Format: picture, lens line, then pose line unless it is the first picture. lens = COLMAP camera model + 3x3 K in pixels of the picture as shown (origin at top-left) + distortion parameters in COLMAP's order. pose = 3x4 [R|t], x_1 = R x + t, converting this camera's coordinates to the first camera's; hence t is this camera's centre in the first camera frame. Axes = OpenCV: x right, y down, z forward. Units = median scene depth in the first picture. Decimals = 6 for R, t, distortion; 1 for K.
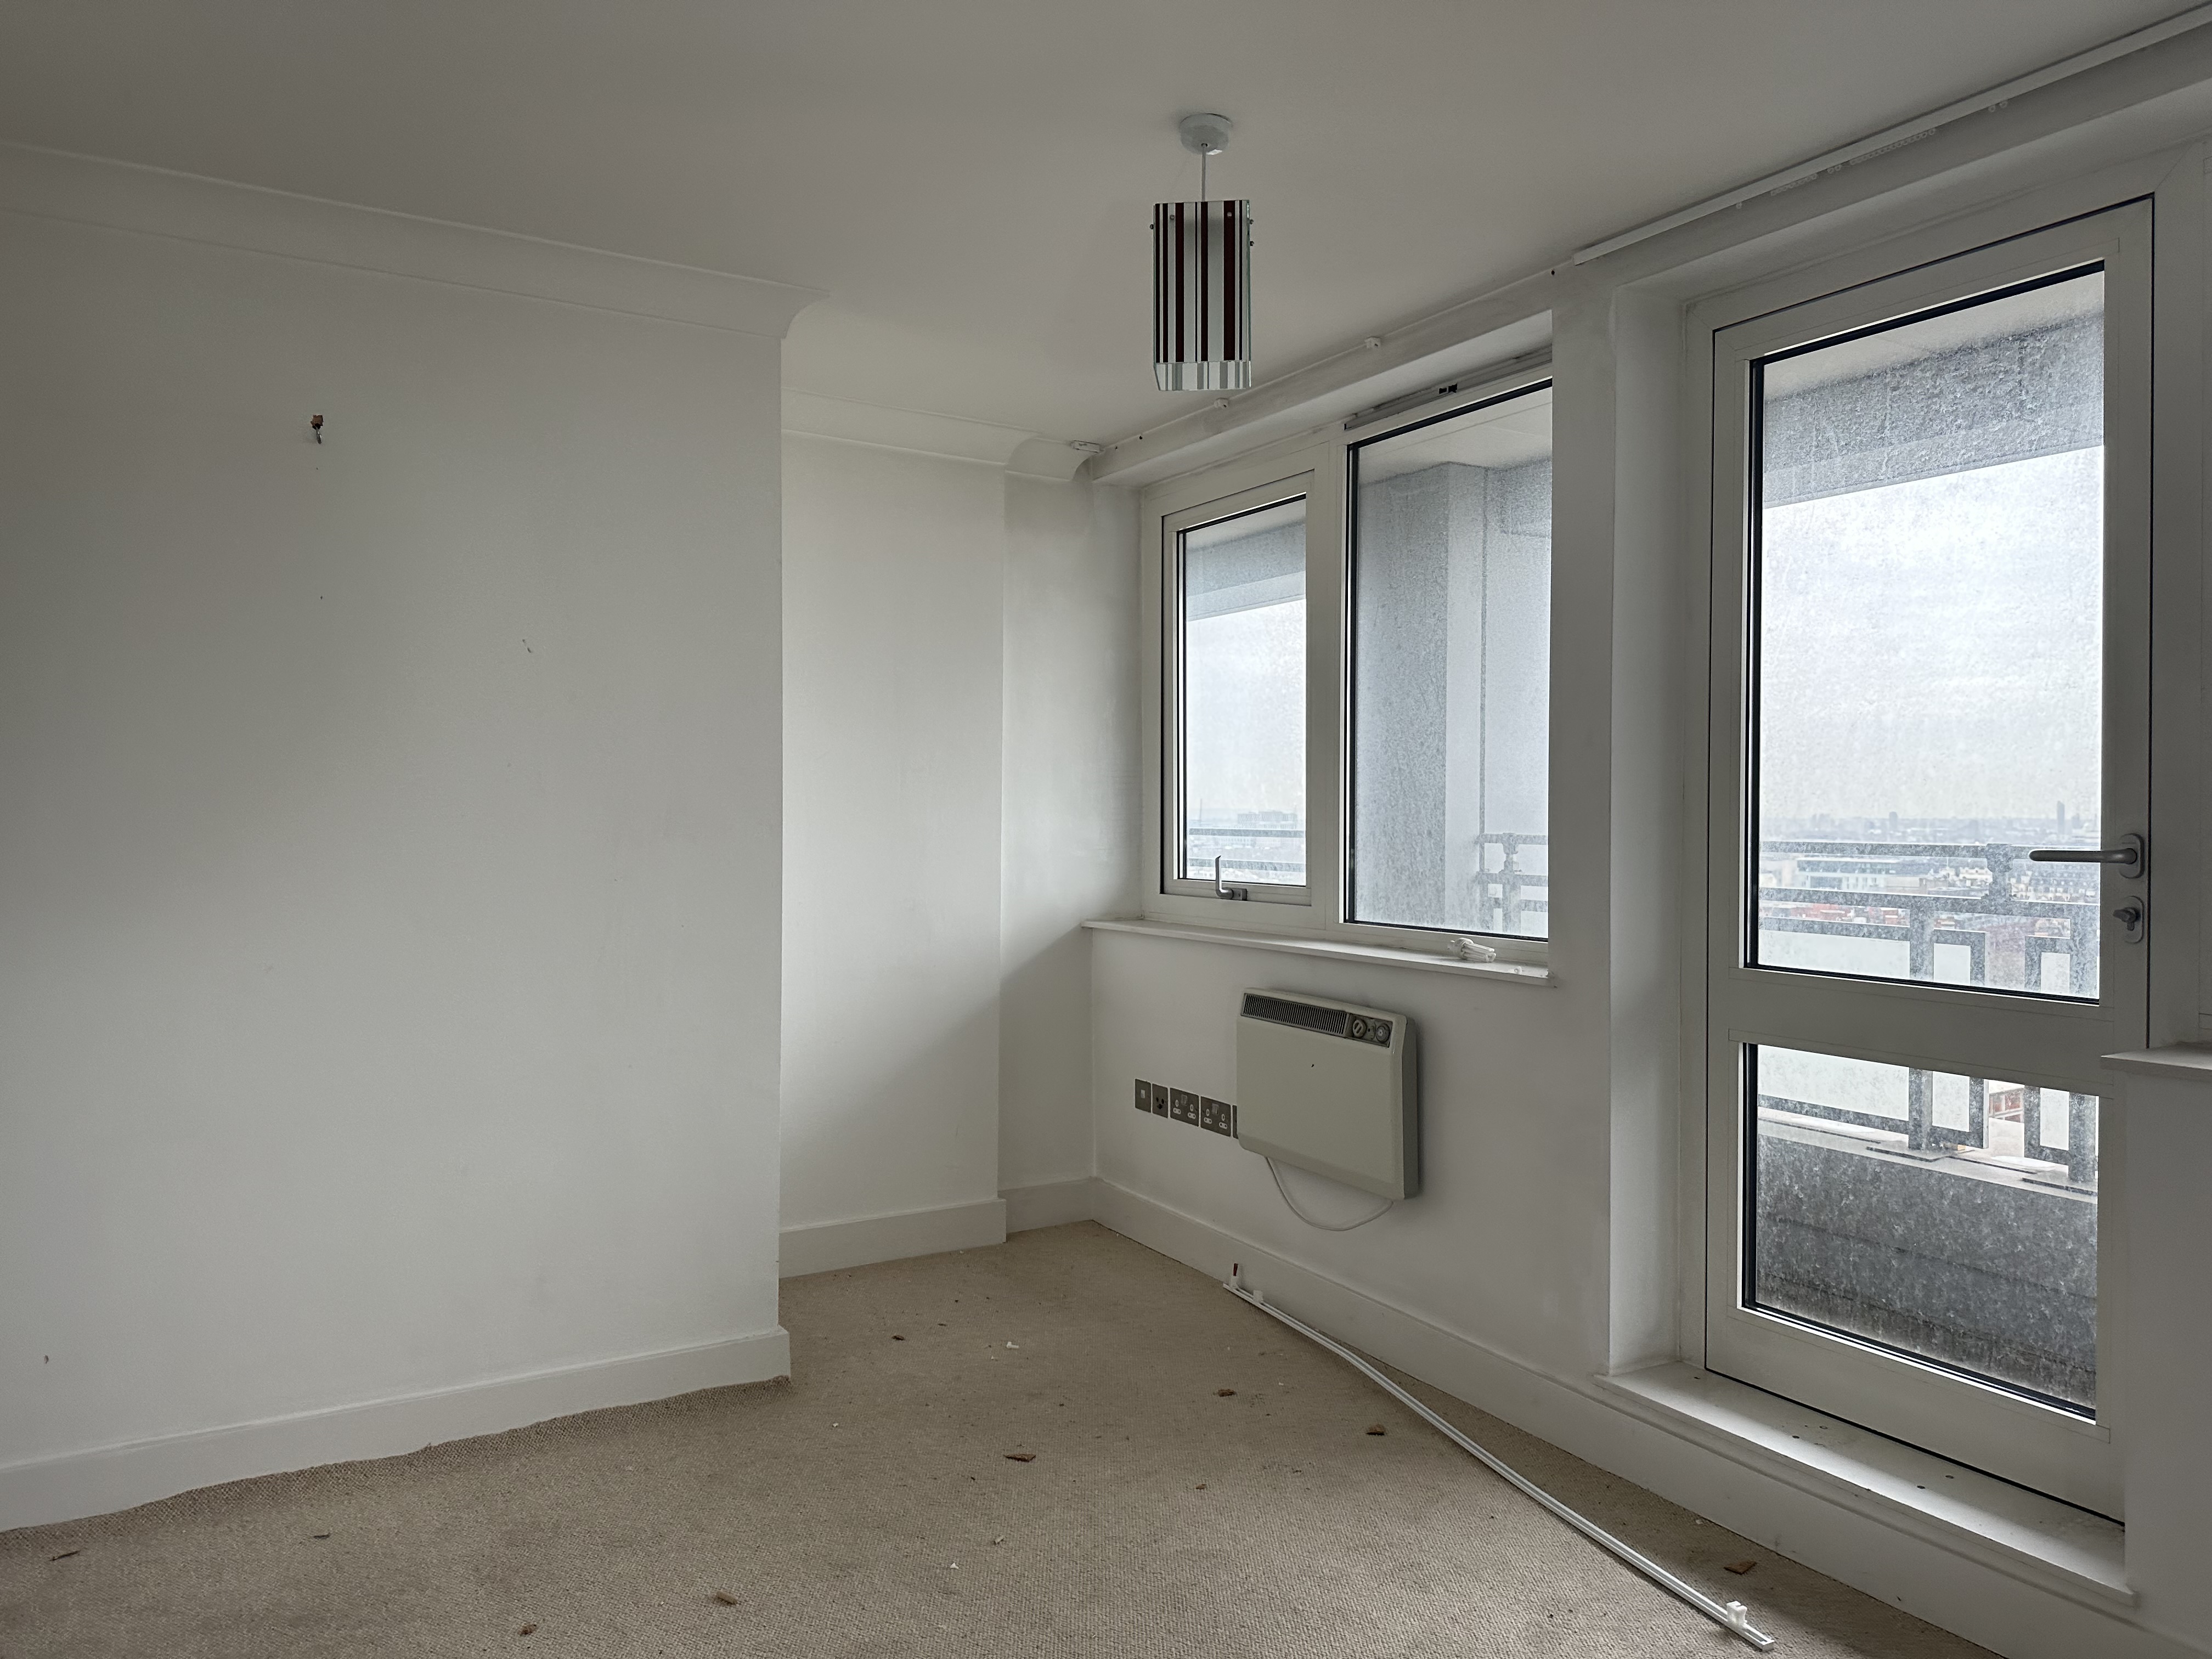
lens RADIAL K [[1566.3, 0, 1106.0], [0, 1566.3, 829.5], [0, 0, 1]] dist [0.083031, -0.054752]
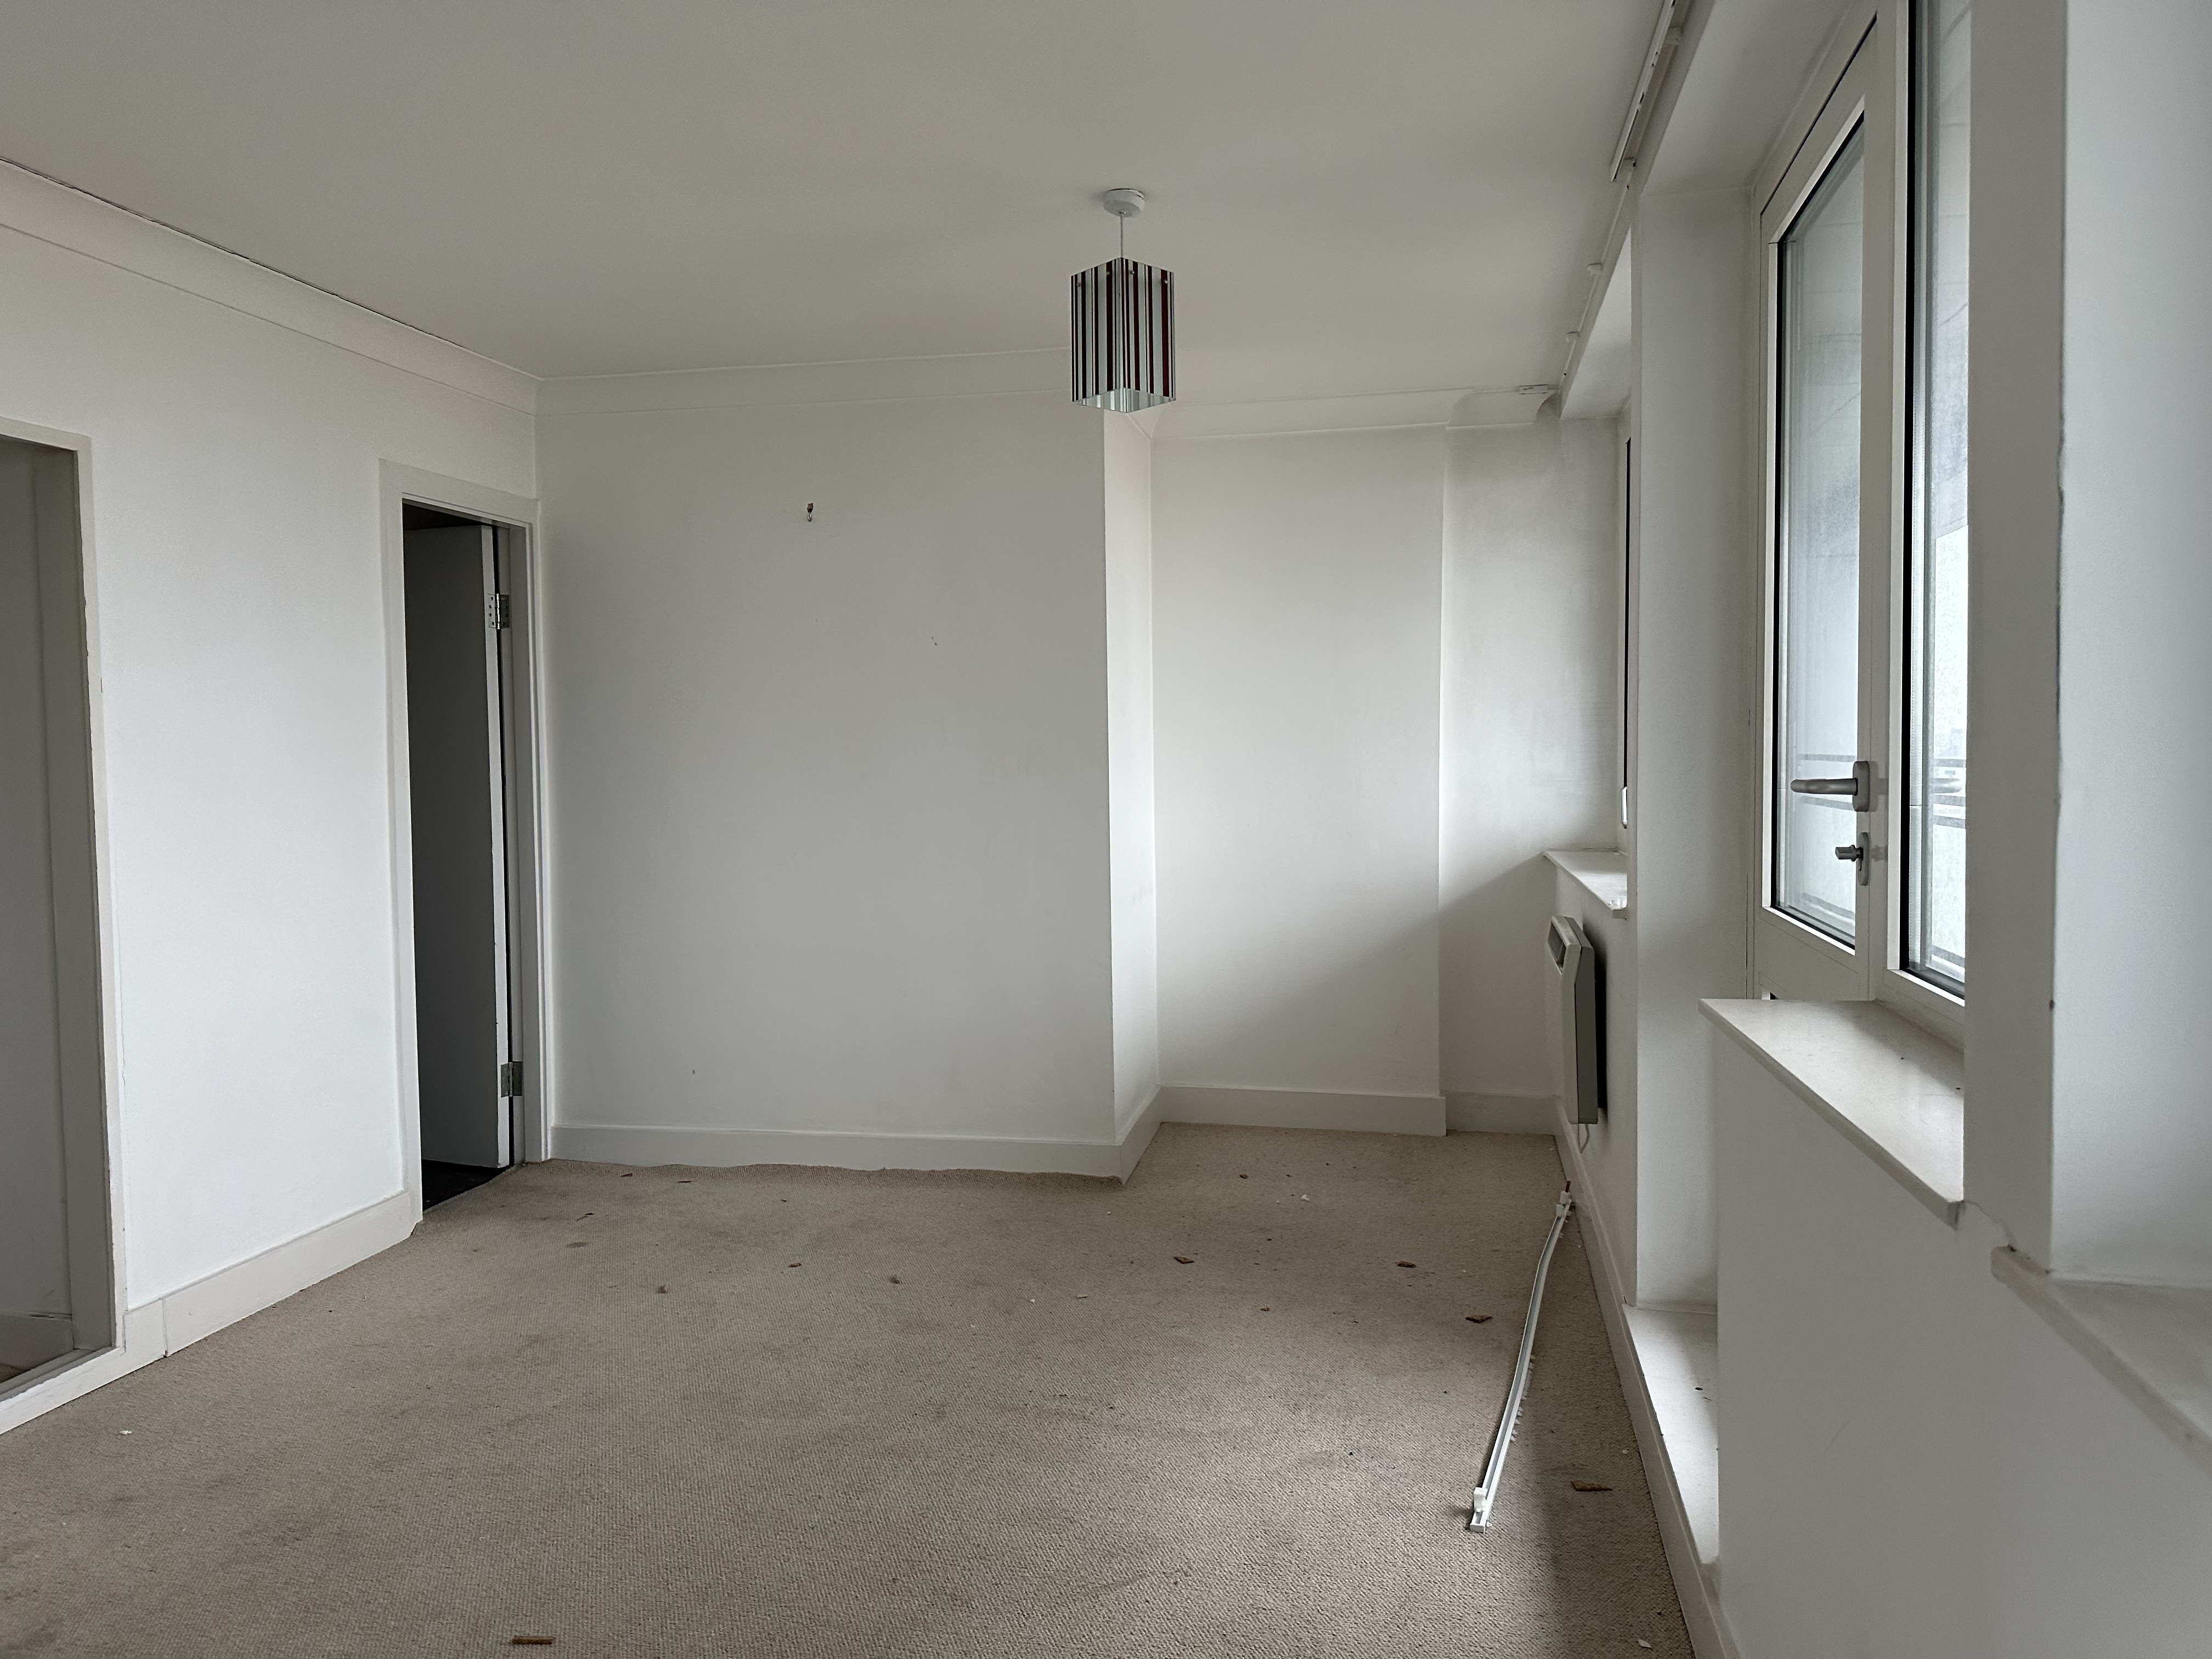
lens RADIAL K [[1548.4, 0, 1106.0], [0, 1548.4, 829.5], [0, 0, 1]] dist [0.241336, -0.000826]
pose [[0.735404, 0.019986, -0.677335, 0.712631], [0.008268, 0.999226, 0.038461, 0.003193], [0.677579, -0.033885, 0.734669, 0.041875]]
